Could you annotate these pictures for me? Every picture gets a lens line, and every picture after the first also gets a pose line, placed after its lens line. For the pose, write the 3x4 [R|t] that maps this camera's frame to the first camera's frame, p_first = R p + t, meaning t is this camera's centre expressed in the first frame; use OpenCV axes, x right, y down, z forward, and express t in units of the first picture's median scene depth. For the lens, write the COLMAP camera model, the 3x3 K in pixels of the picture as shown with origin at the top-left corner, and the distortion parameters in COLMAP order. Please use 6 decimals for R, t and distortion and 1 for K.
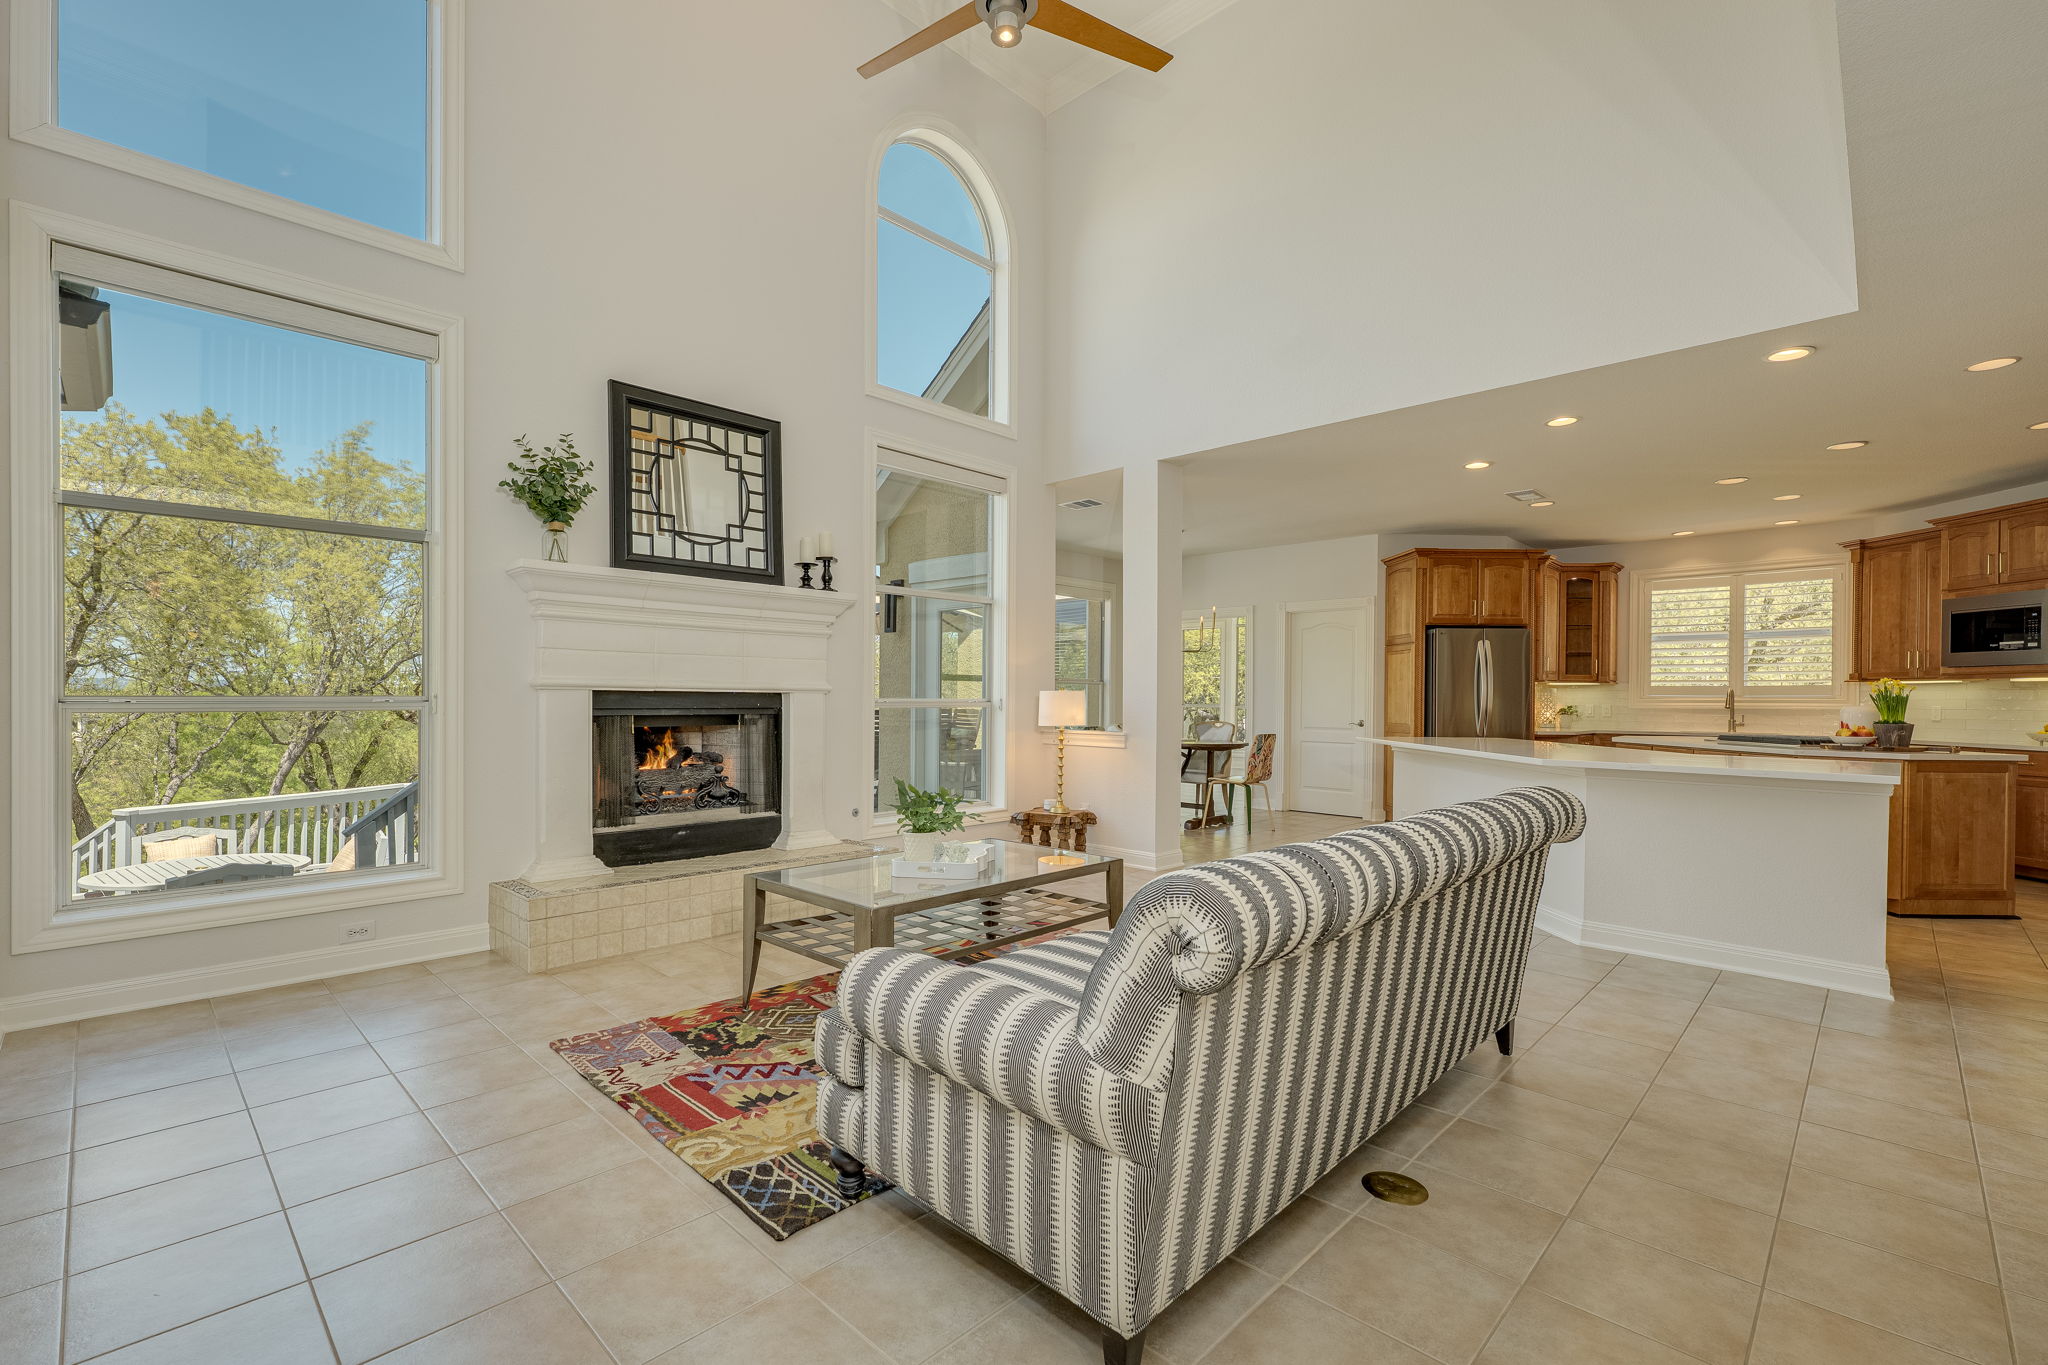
lens RADIAL K [[896.5, 0, 1021.3], [0, 896.5, 703.5], [0, 0, 1]] dist [-0.001091, -0.000051]
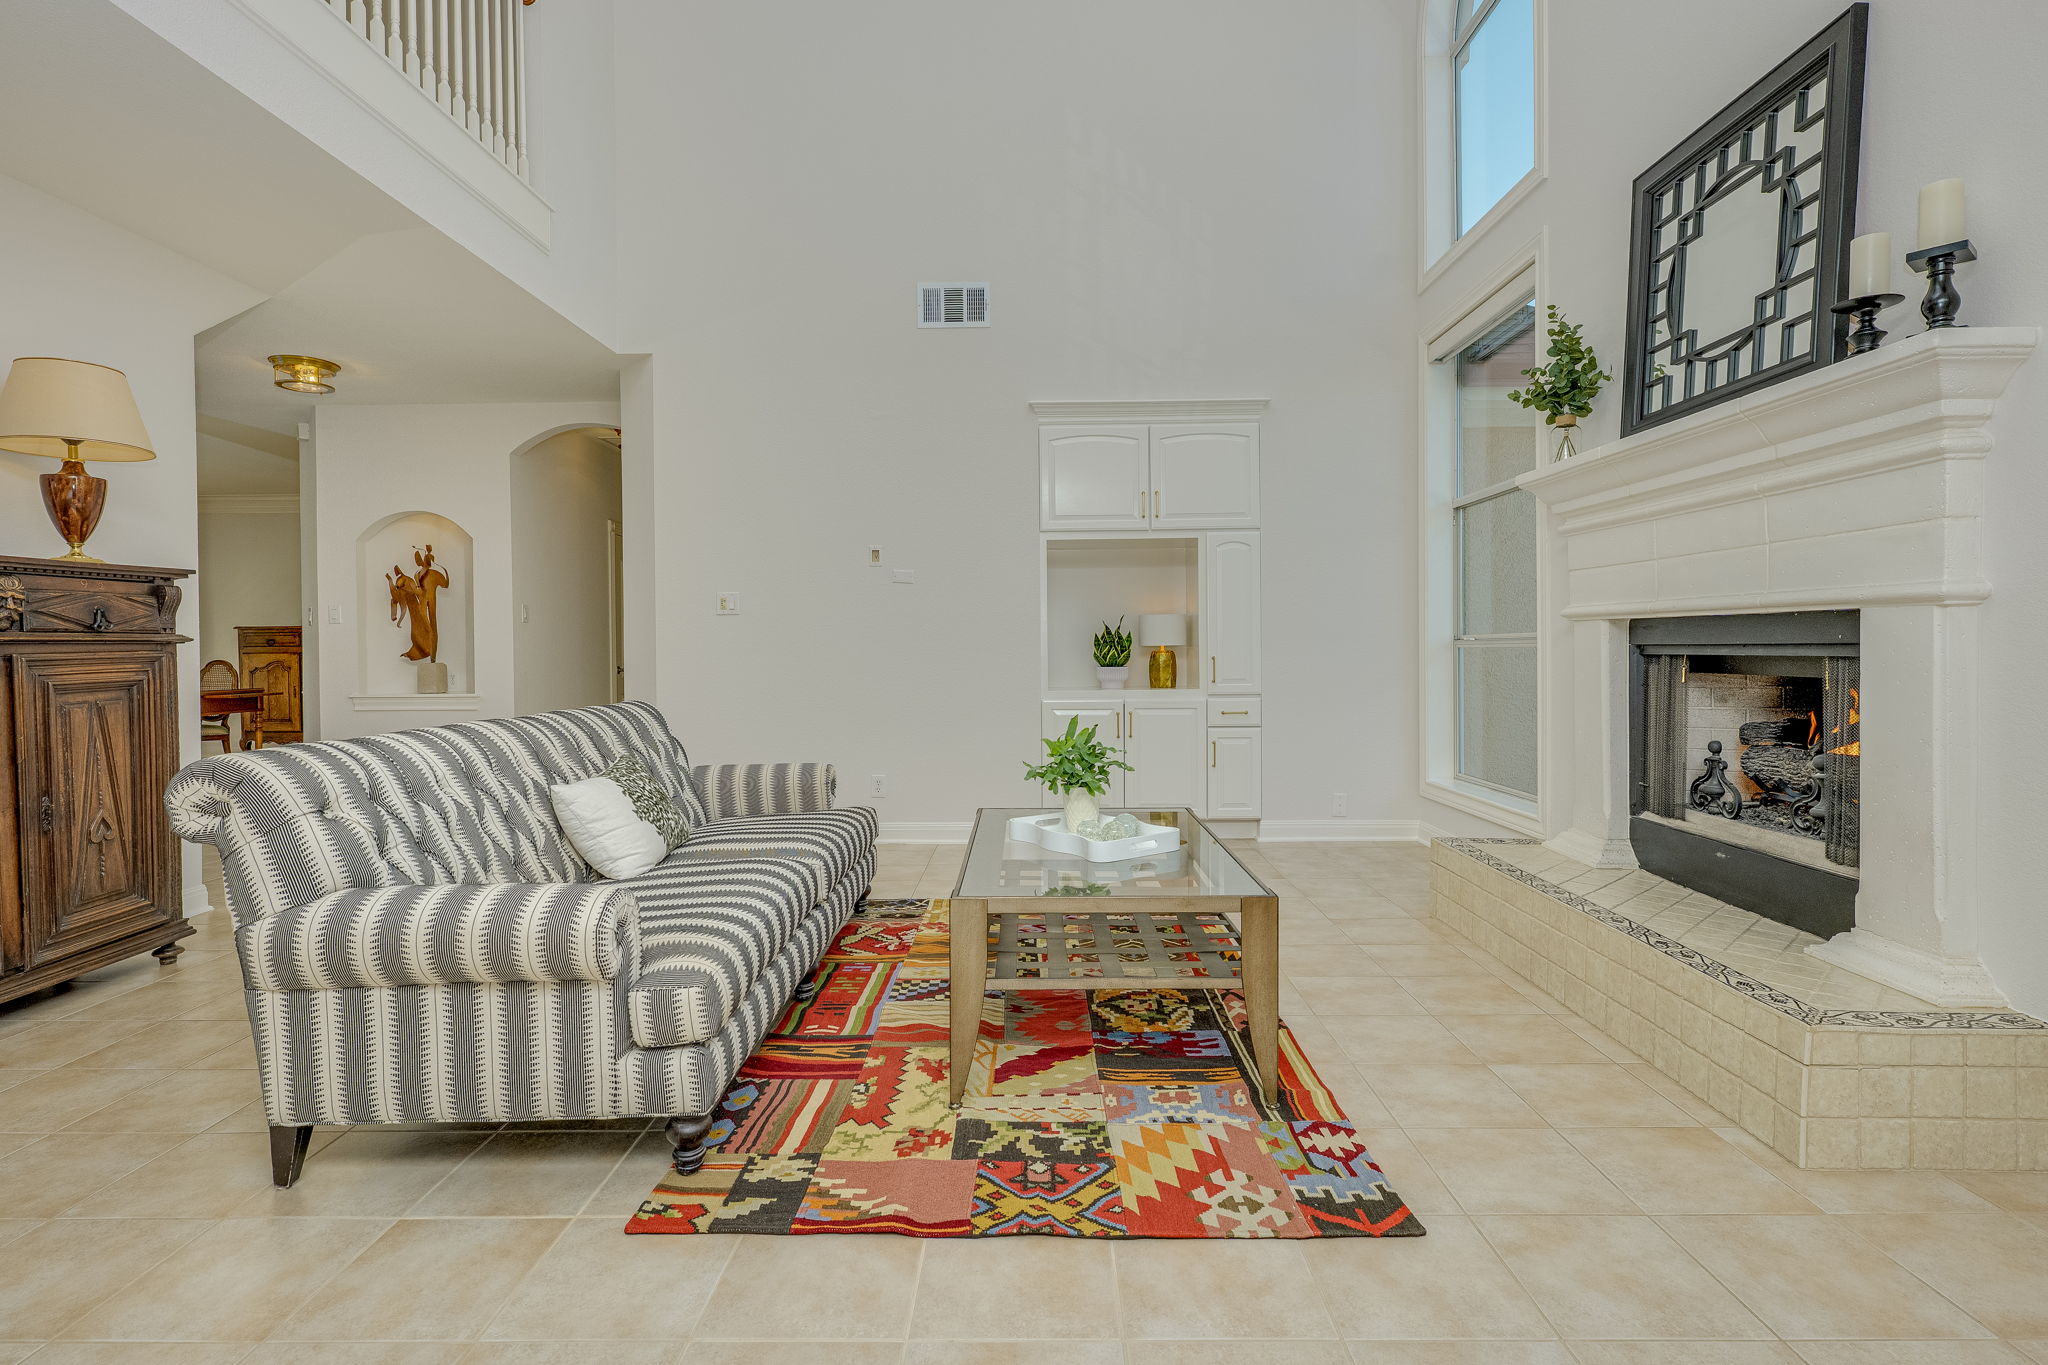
lens RADIAL K [[988.6, 0, 1018.2], [0, 988.6, 674.7], [0, 0, 1]] dist [-0.002390, -0.000177]
pose [[-0.728593, 0.017150, -0.684732, 0.388270], [-0.000563, 0.999671, 0.025638, 0.009017], [0.684947, 0.019065, -0.728344, 1.102566]]
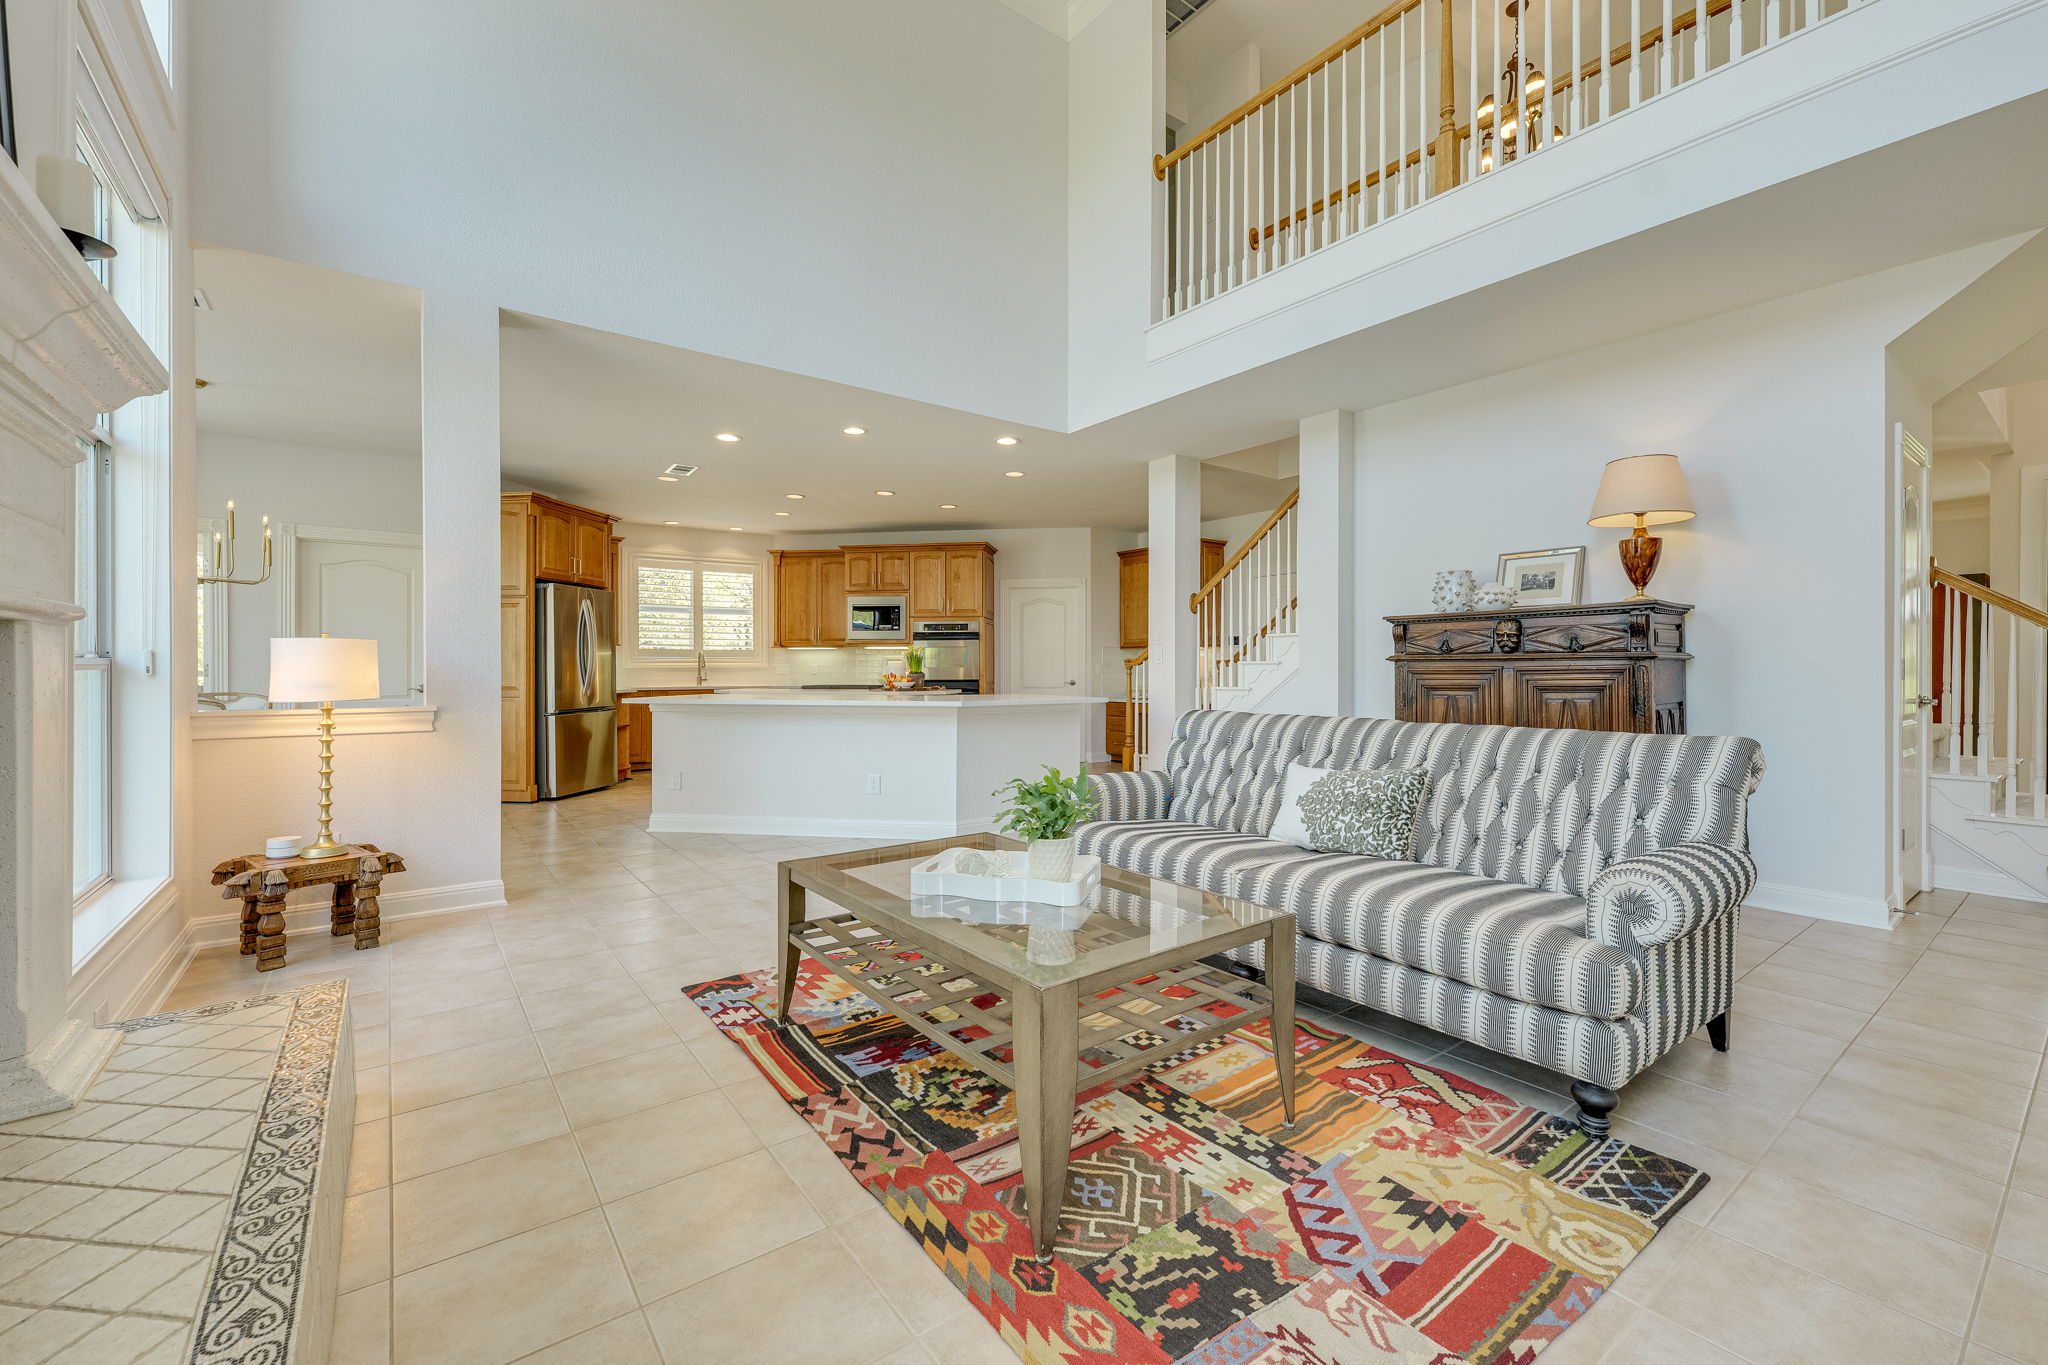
lens RADIAL K [[834.3, 0, 1009.3], [0, 834.3, 667.4], [0, 0, 1]] dist [0.000826, 0.000445]
pose [[0.165785, -0.005519, 0.986146, -0.507451], [0.006731, 0.999967, 0.004465, 0.005861], [-0.986139, 0.005898, 0.165817, 0.618908]]
